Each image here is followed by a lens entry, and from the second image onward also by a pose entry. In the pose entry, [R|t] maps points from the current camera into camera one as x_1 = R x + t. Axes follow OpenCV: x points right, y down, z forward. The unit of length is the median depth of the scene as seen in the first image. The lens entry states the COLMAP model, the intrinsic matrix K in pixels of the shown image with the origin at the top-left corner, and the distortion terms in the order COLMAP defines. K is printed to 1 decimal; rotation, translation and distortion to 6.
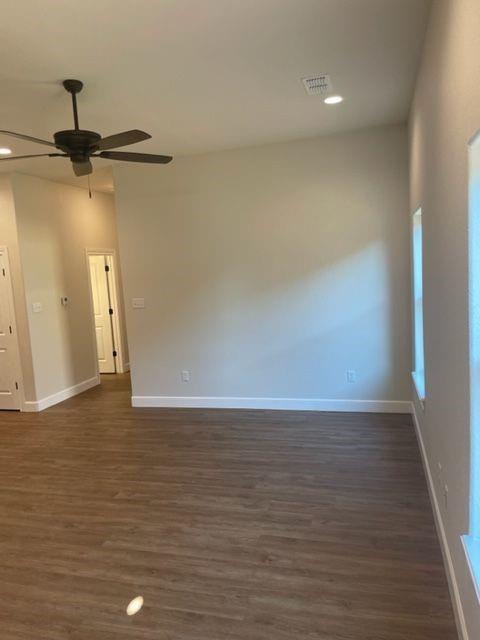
lens RADIAL K [[488.1, 0, 237.6], [0, 488.1, 308.3], [0, 0, 1]] dist [0.090848, -0.115180]
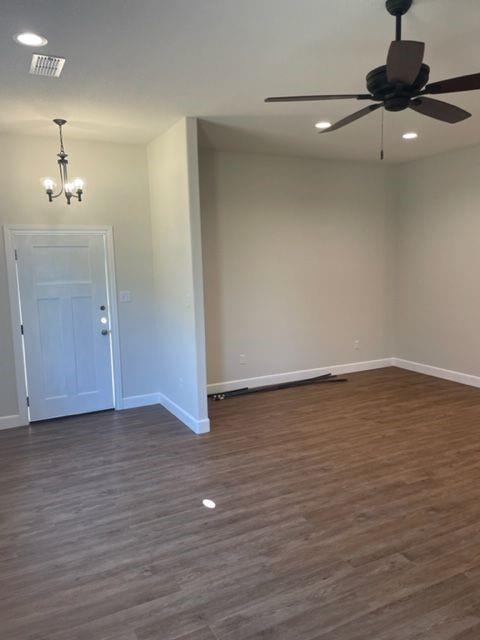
lens RADIAL K [[488.1, 0, 237.6], [0, 488.1, 308.3], [0, 0, 1]] dist [0.090848, -0.115180]
pose [[-0.734323, 0.148677, -0.662318, 0.482798], [0.013414, 0.978706, 0.204827, -0.184293], [0.678668, 0.141525, -0.720681, 1.678509]]
